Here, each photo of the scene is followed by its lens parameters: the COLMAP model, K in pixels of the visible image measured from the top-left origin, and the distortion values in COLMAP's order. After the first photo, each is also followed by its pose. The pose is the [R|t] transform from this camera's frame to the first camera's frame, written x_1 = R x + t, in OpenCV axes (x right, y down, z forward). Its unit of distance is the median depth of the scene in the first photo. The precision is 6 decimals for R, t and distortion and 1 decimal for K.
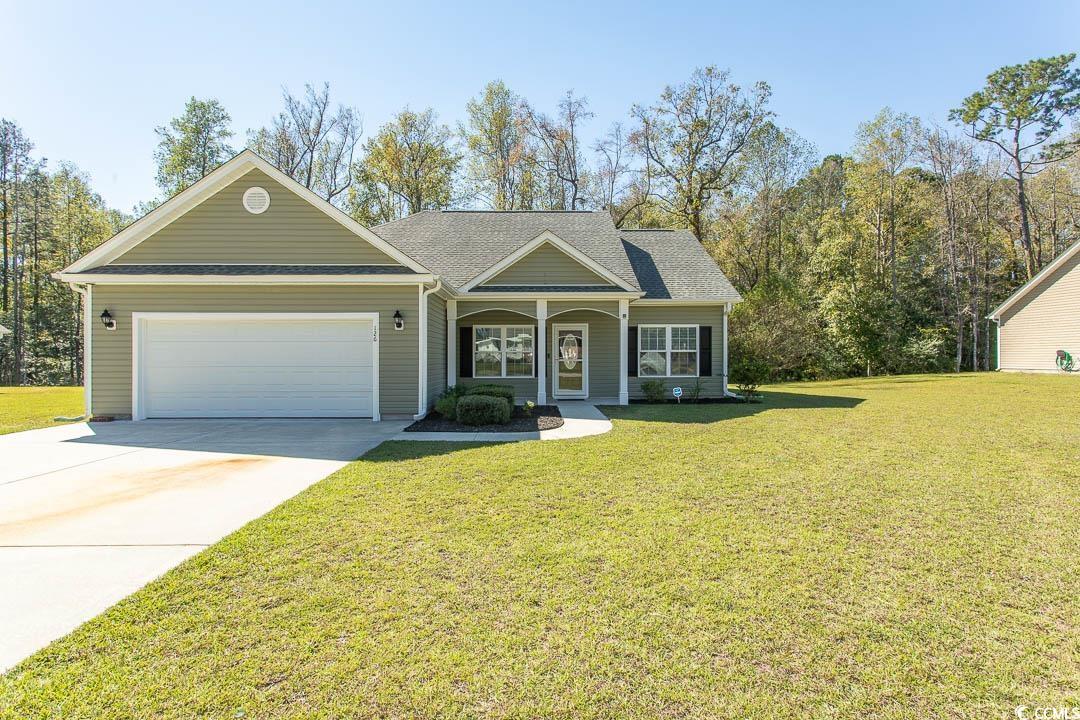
lens RADIAL K [[506.1, 0, 541.0], [0, 506.1, 358.0], [0, 0, 1]] dist [0.000941, 0.002238]
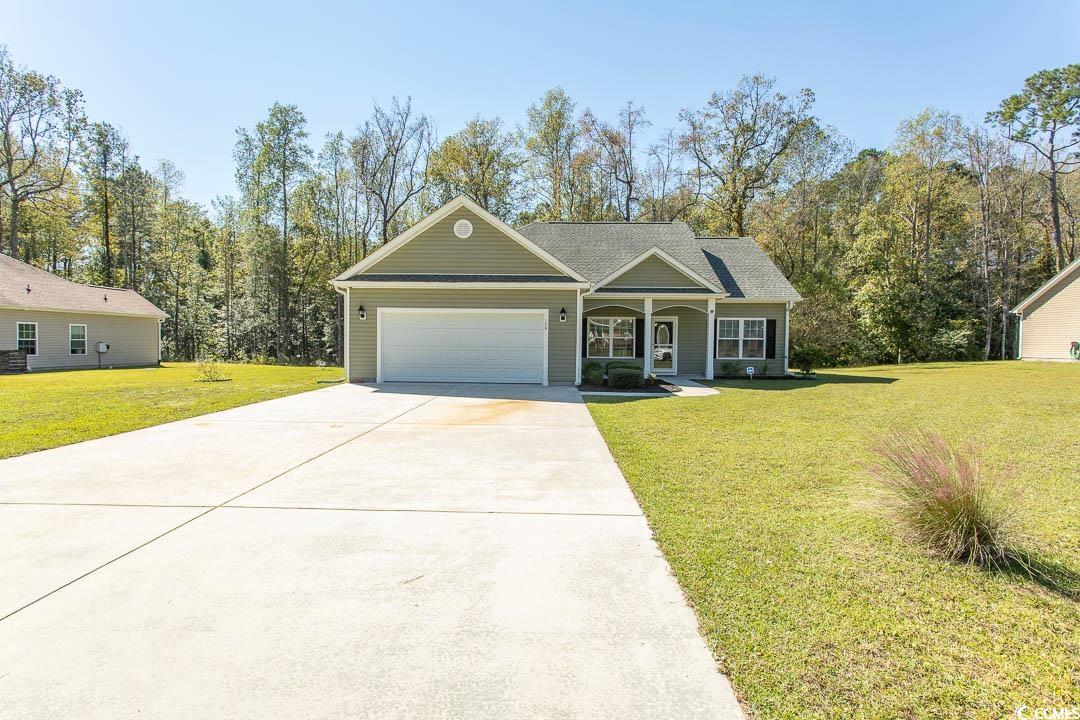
lens RADIAL K [[506.1, 0, 539.2], [0, 506.1, 357.5], [0, 0, 1]] dist [0.000941, 0.002238]
pose [[0.999052, 0.013326, -0.041434, -0.076127], [-0.012178, 0.999538, 0.027832, 0.001668], [0.041786, -0.027301, 0.998754, -0.110792]]
